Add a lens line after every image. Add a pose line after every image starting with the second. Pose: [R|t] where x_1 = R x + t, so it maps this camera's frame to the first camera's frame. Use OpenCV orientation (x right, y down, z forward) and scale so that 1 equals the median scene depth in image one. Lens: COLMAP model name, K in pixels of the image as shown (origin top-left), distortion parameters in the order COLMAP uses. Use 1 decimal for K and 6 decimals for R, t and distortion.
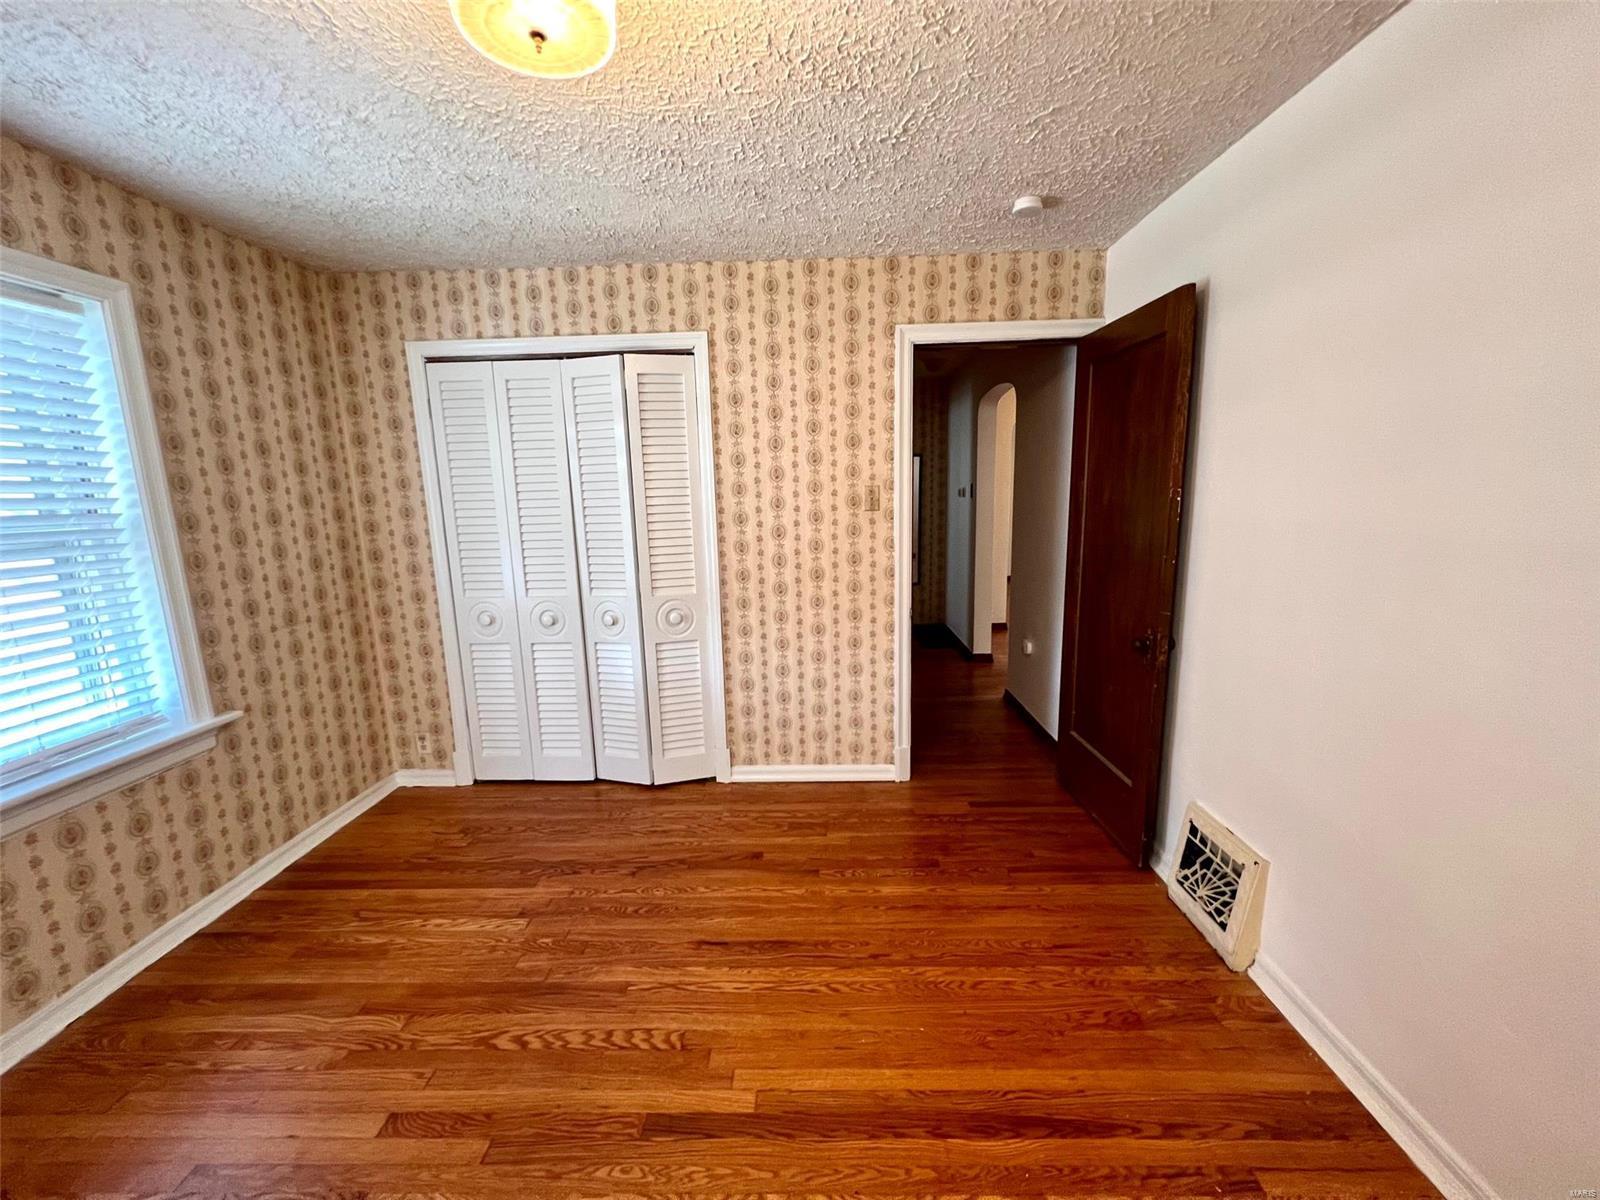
lens RADIAL K [[639.3, 0, 802.7], [0, 639.3, 604.4], [0, 0, 1]] dist [-0.001668, 0.000873]
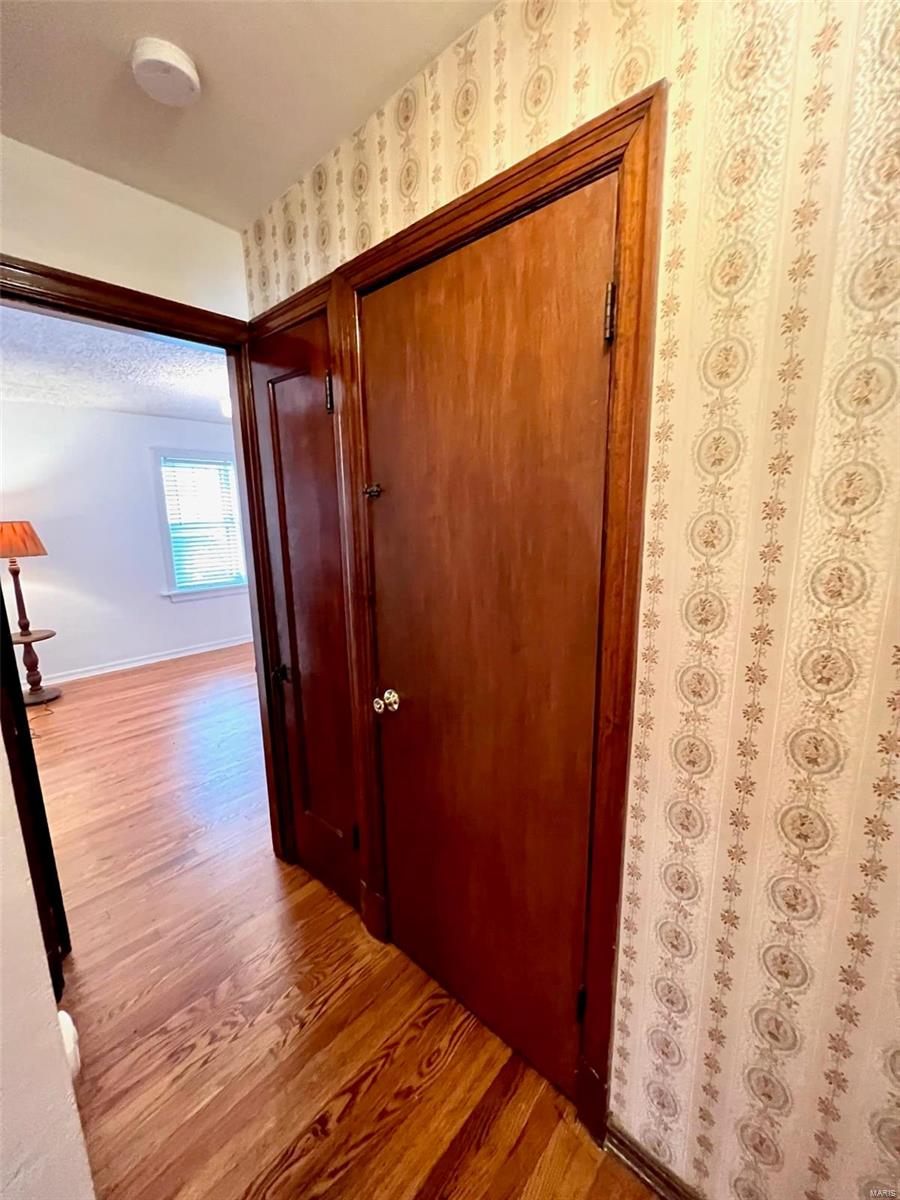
lens RADIAL K [[479.5, 0, 452.2], [0, 479.5, 599.5], [0, 0, 1]] dist [-0.001668, 0.000873]
pose [[-0.655138, 0.173004, -0.735435, 0.498552], [-0.106757, 0.942463, 0.316806, -0.338986], [0.747929, 0.286065, -0.598974, 1.688051]]
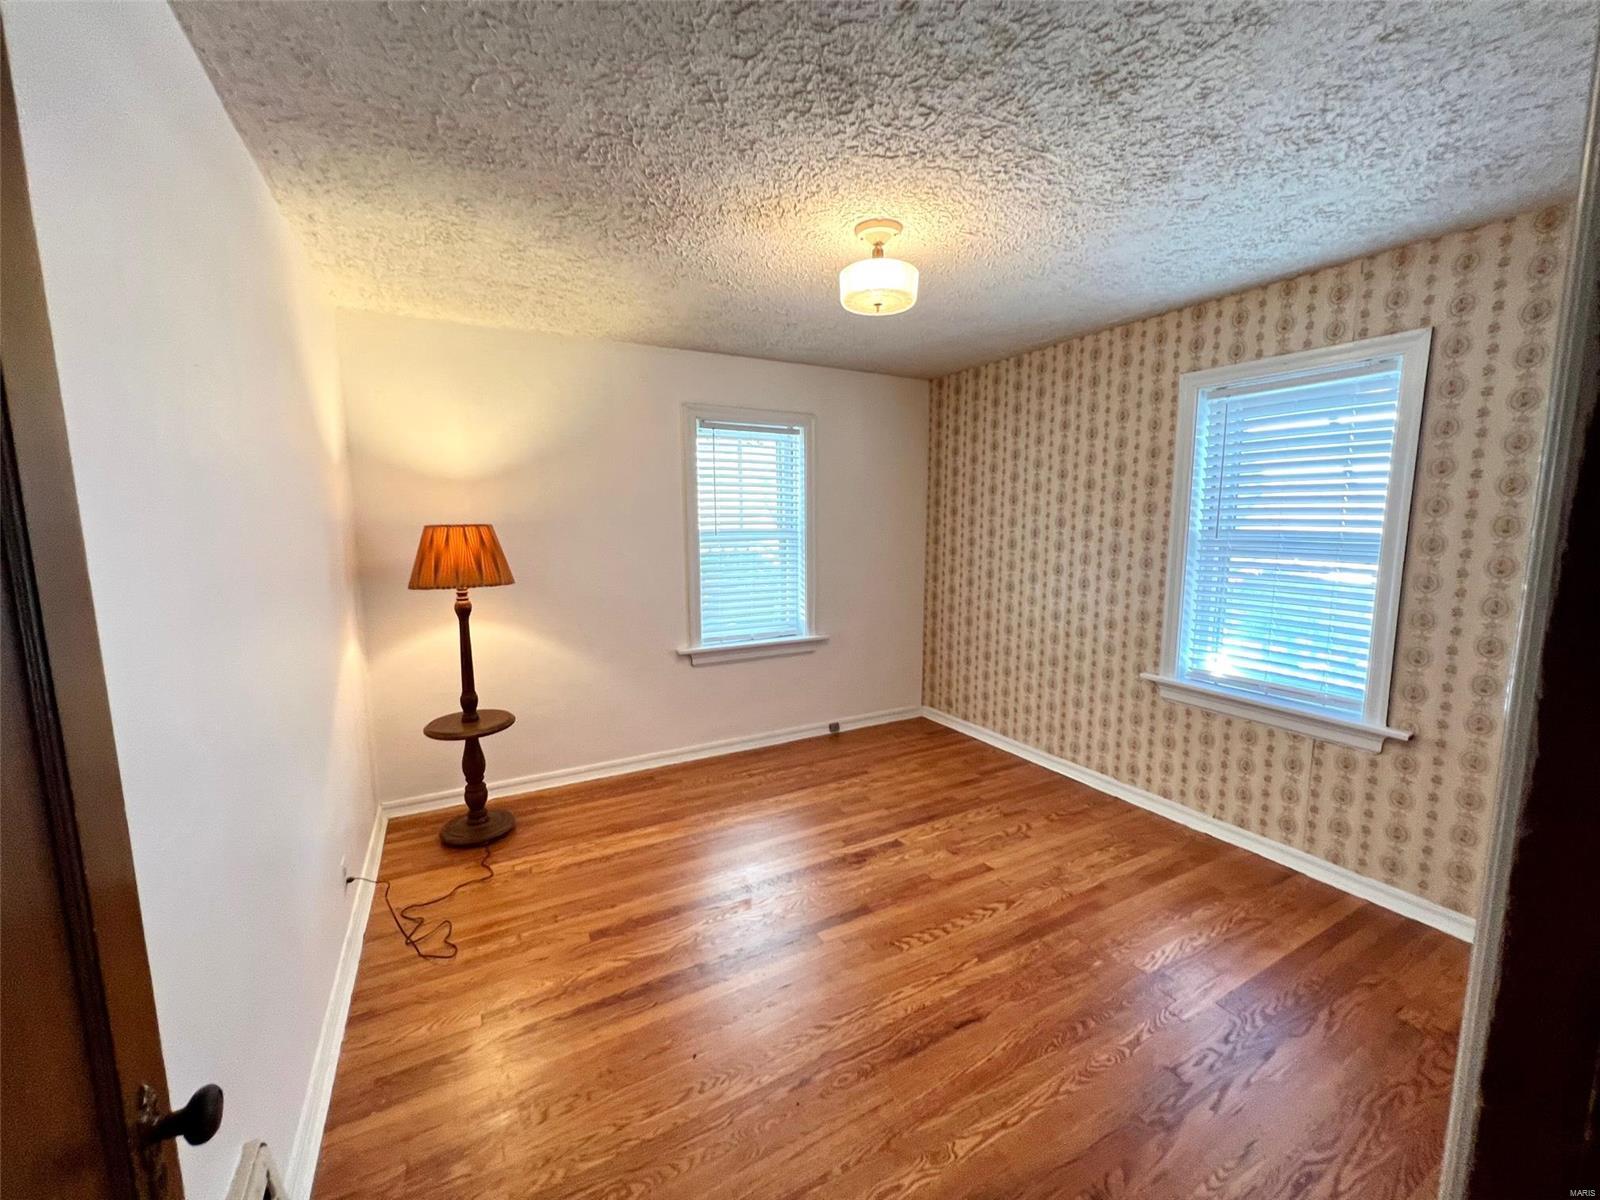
lens RADIAL K [[639.3, 0, 805.5], [0, 639.3, 596.3], [0, 0, 1]] dist [-0.001668, 0.000873]
pose [[-0.864402, 0.089676, -0.494739, 0.334393], [-0.068242, 0.953937, 0.292142, -0.221169], [0.498148, 0.286290, -0.818466, 1.066733]]
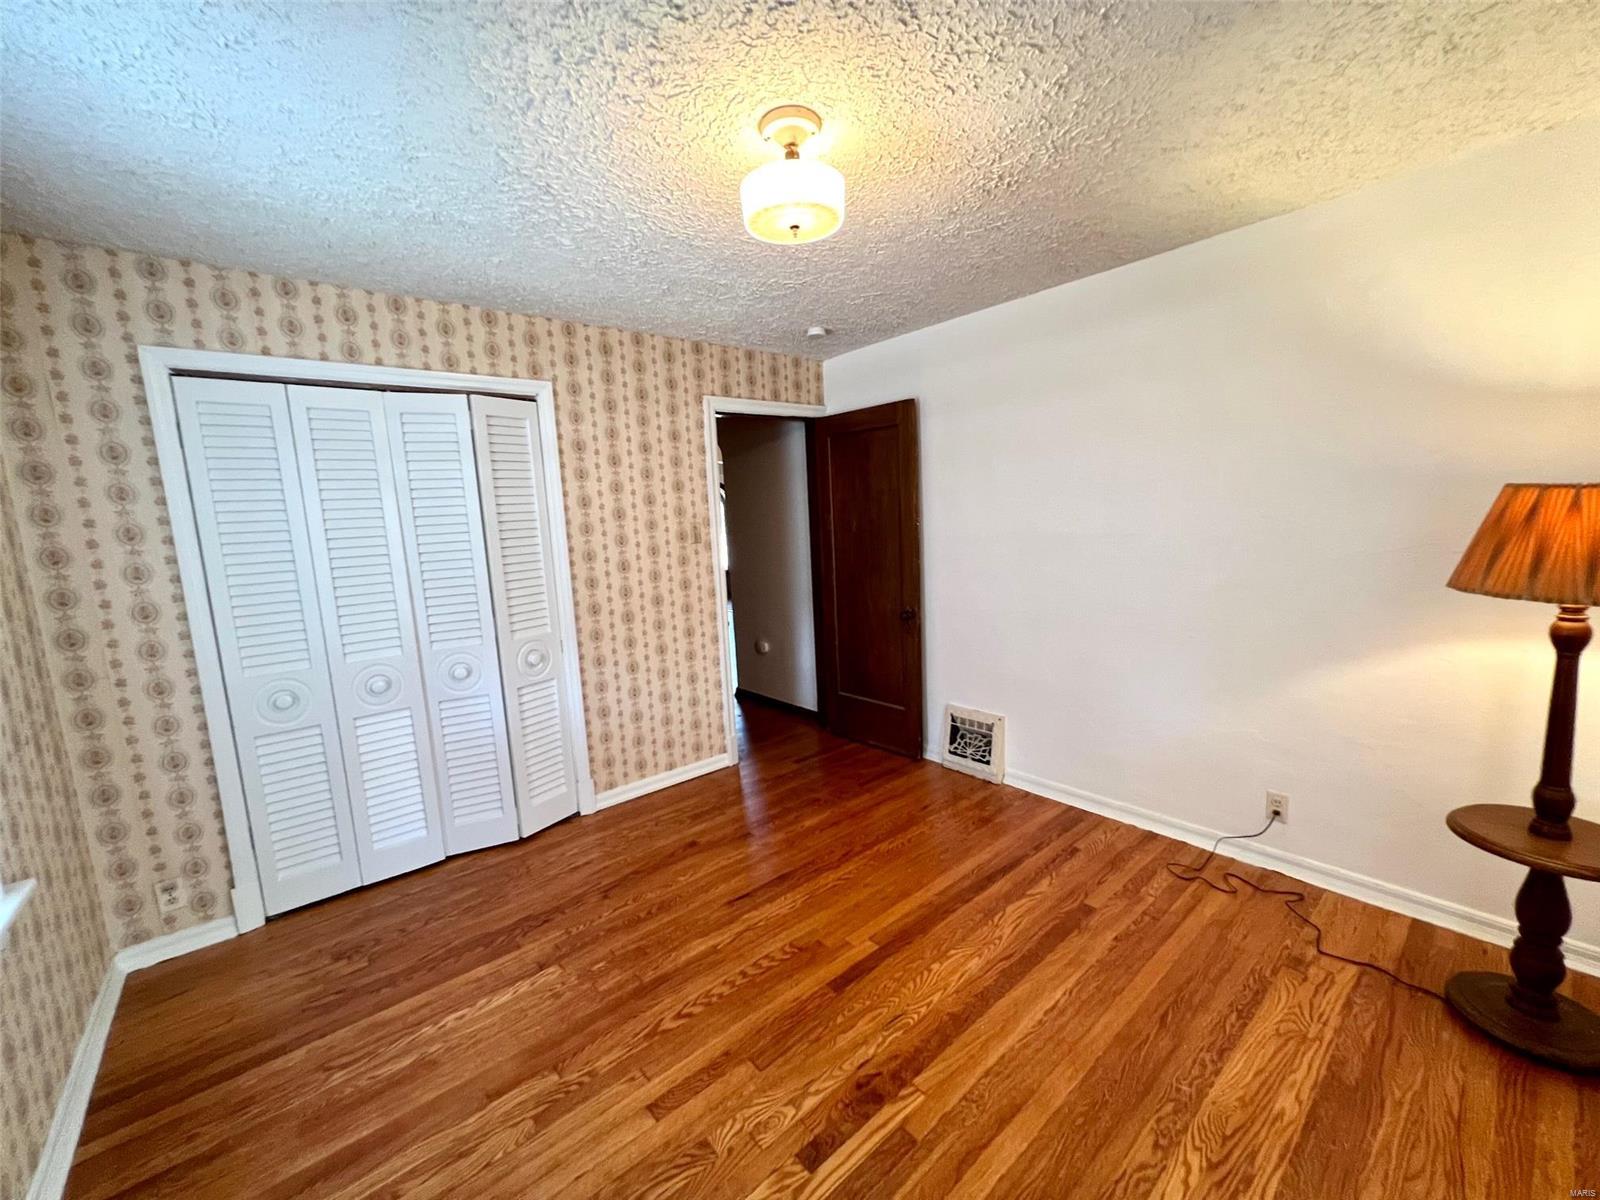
lens RADIAL K [[639.3, 0, 803.7], [0, 639.3, 605.7], [0, 0, 1]] dist [-0.001668, 0.000873]
pose [[0.747790, -0.107045, 0.655250, -0.568866], [0.149653, 0.988695, -0.009269, 0.011987], [-0.646850, 0.104991, 0.755356, -0.031400]]
